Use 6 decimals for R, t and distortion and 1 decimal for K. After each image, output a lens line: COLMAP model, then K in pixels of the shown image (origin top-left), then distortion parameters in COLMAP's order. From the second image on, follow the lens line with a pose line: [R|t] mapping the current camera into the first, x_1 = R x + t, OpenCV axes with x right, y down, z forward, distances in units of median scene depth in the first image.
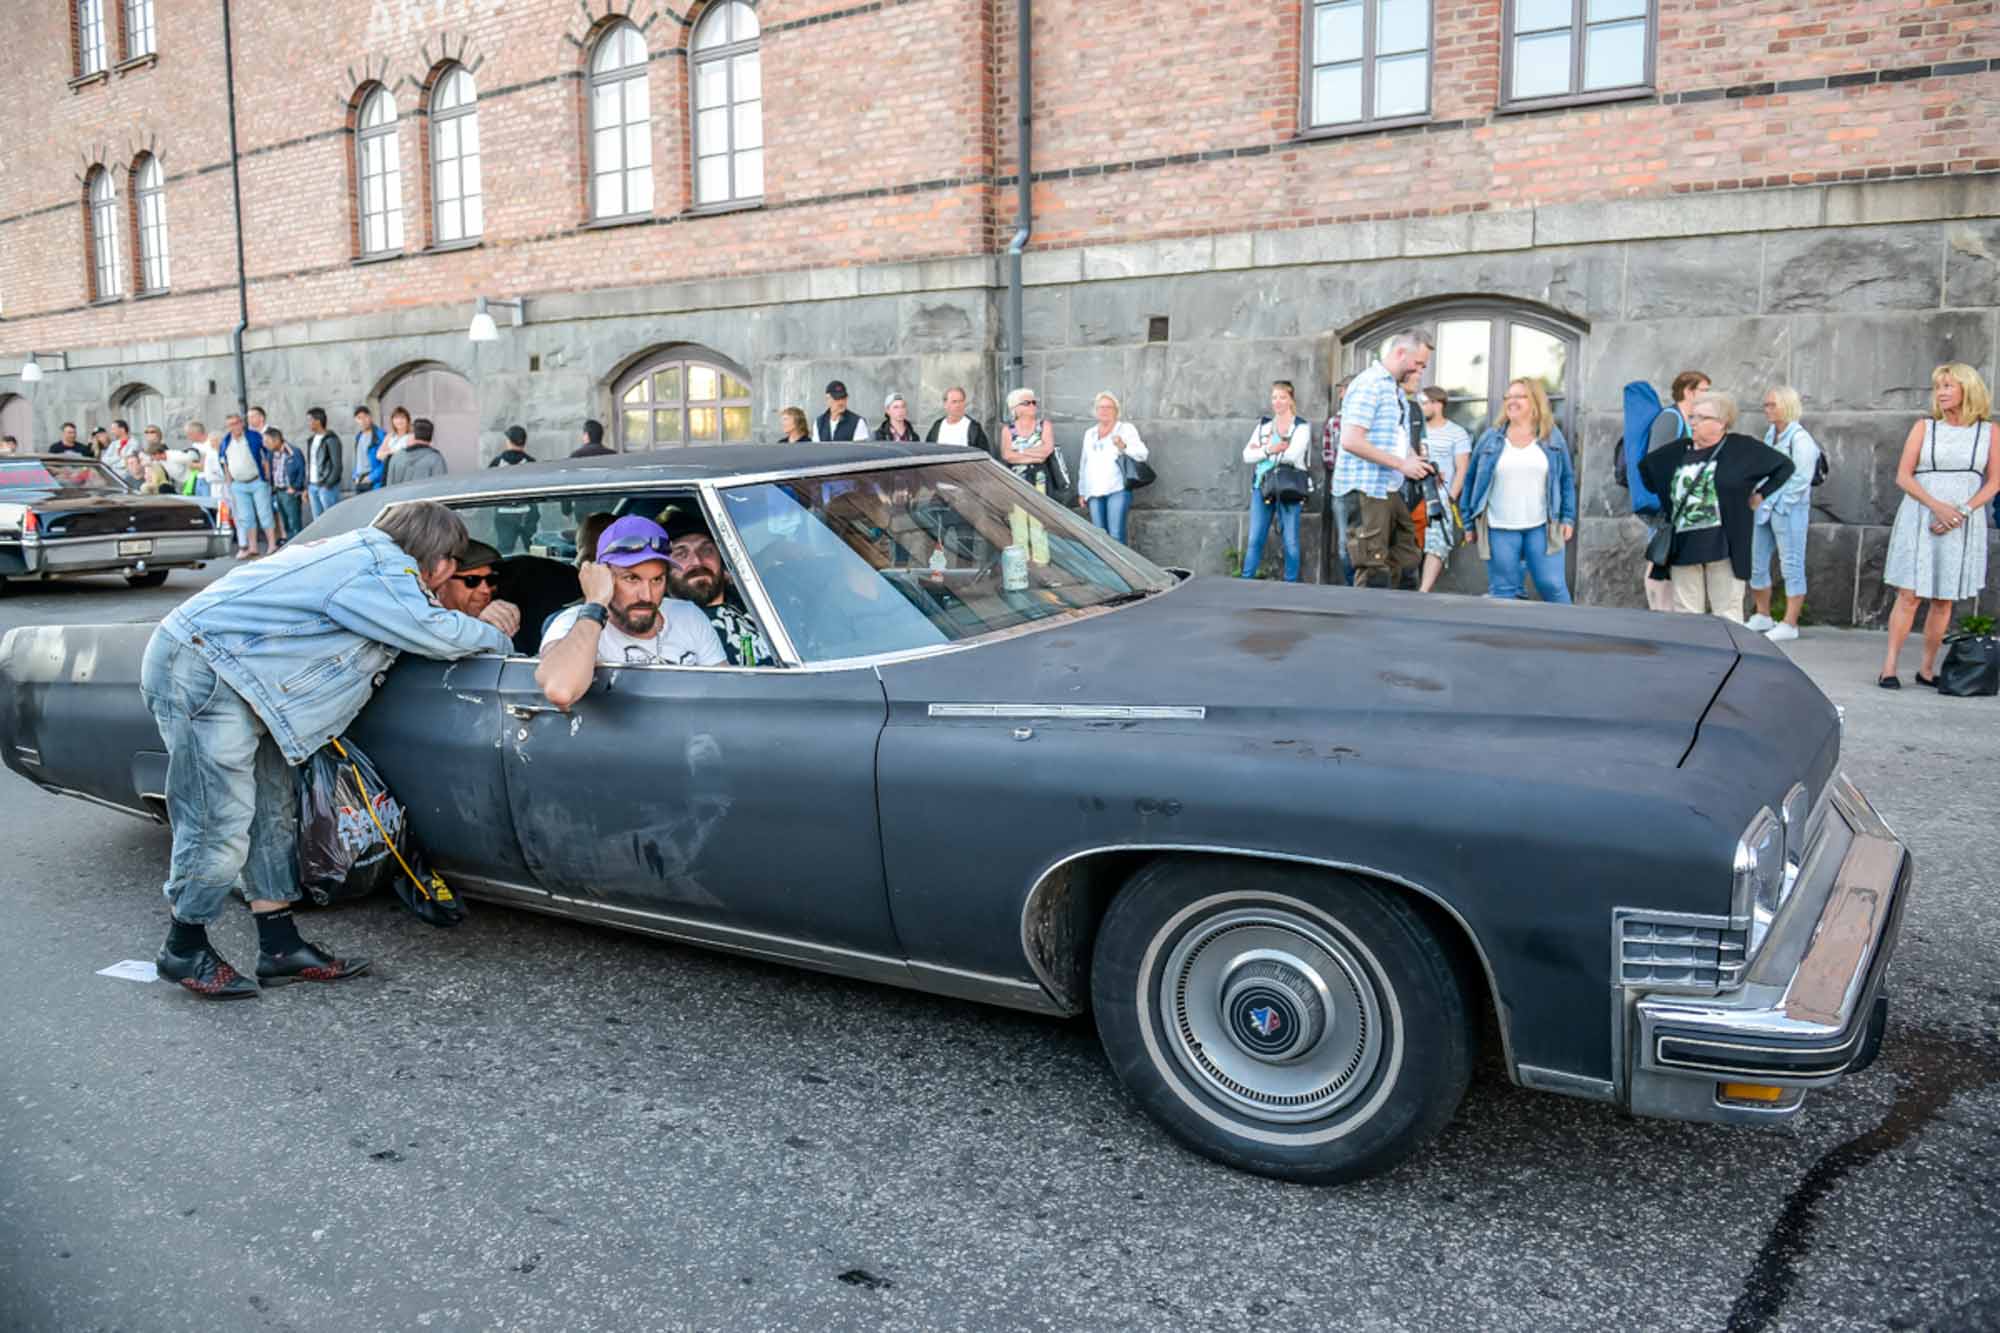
lens RADIAL K [[1367.1, 0, 1002.4], [0, 1367.1, 660.7], [0, 0, 1]] dist [-0.052489, -0.000253]
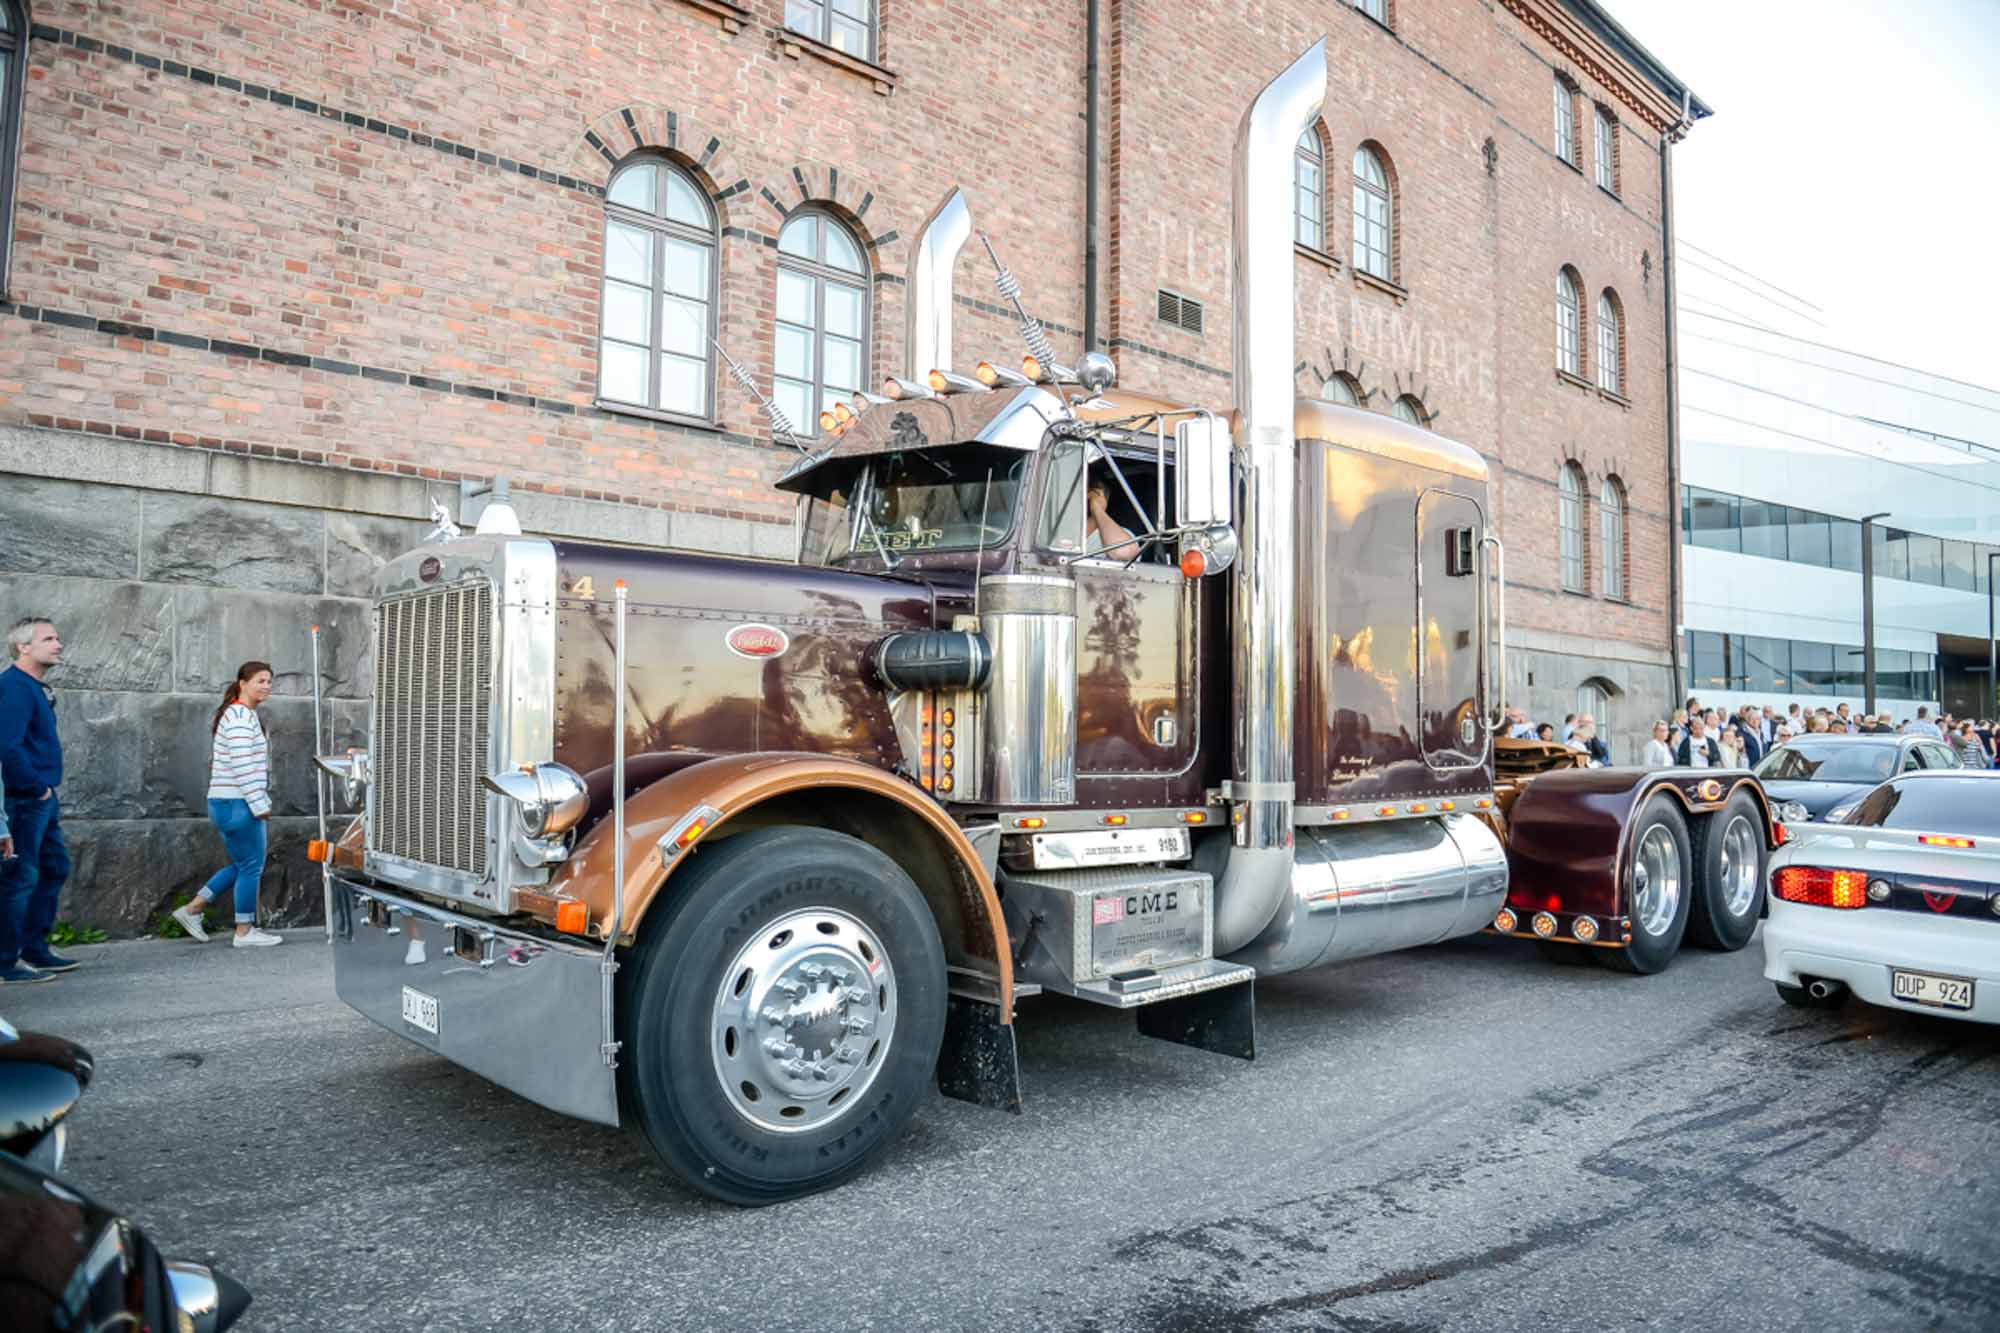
lens RADIAL K [[1369.9, 0, 1004.9], [0, 1369.9, 664.2], [0, 0, 1]] dist [-0.050667, -0.000991]
pose [[0.241386, 0.059891, 0.968579, -0.104961], [0.130302, 0.987055, -0.093507, -0.036296], [-0.961641, 0.148779, 0.230457, 0.193999]]
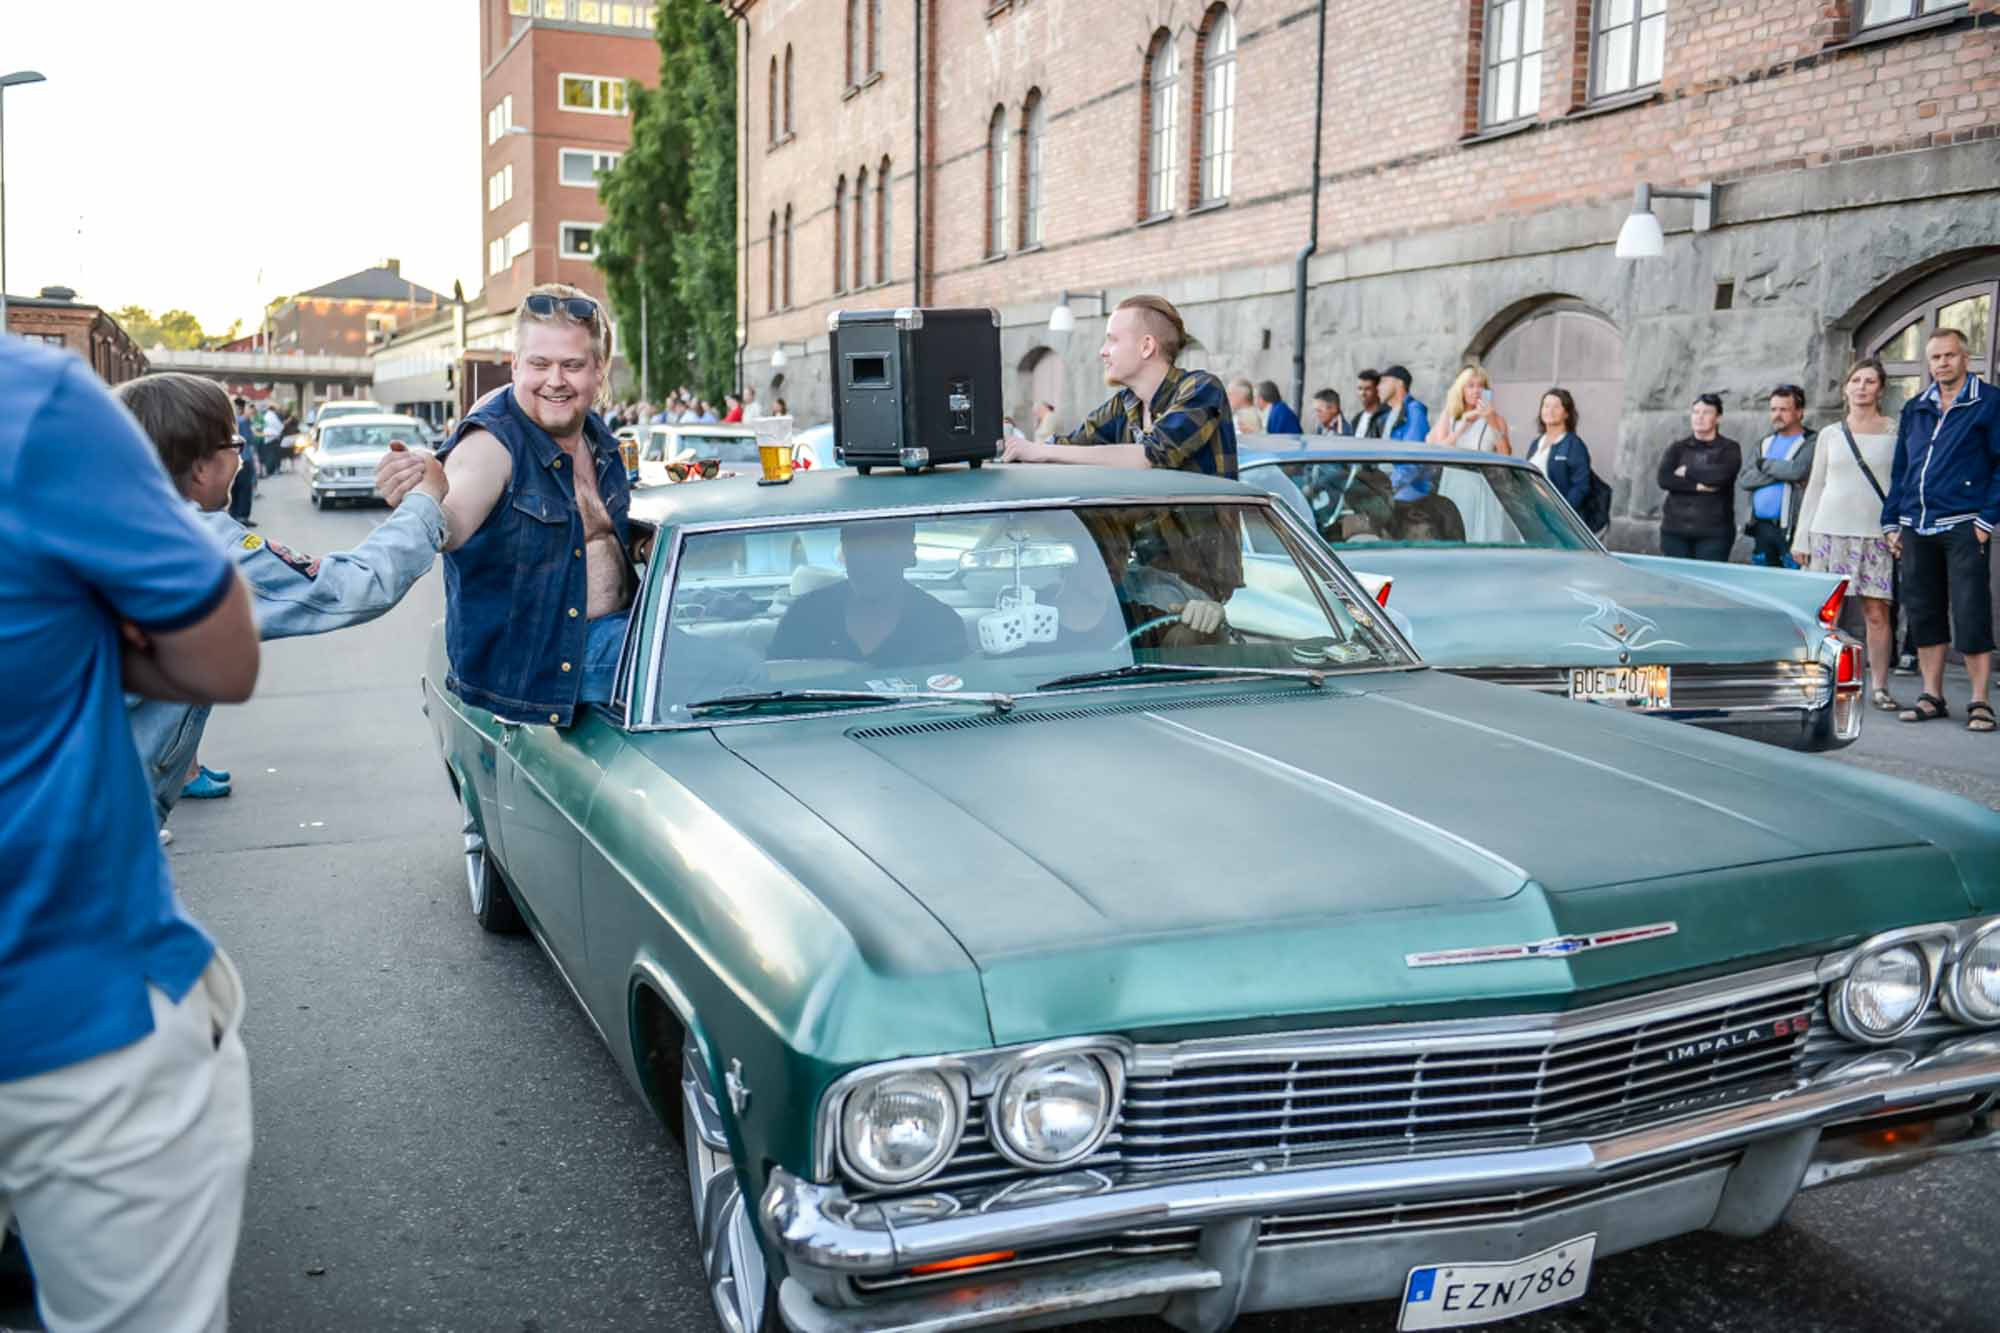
lens RADIAL K [[2083.3, 0, 1000.0], [0, 2083.3, 666.5], [0, 0, 1]] dist [0.048828, 0.002402]
pose [[0.767890, 0.088537, -0.634434, 0.000622], [-0.117333, 0.993087, -0.003427, -0.027900], [0.629744, 0.077072, 0.772970, 0.155395]]
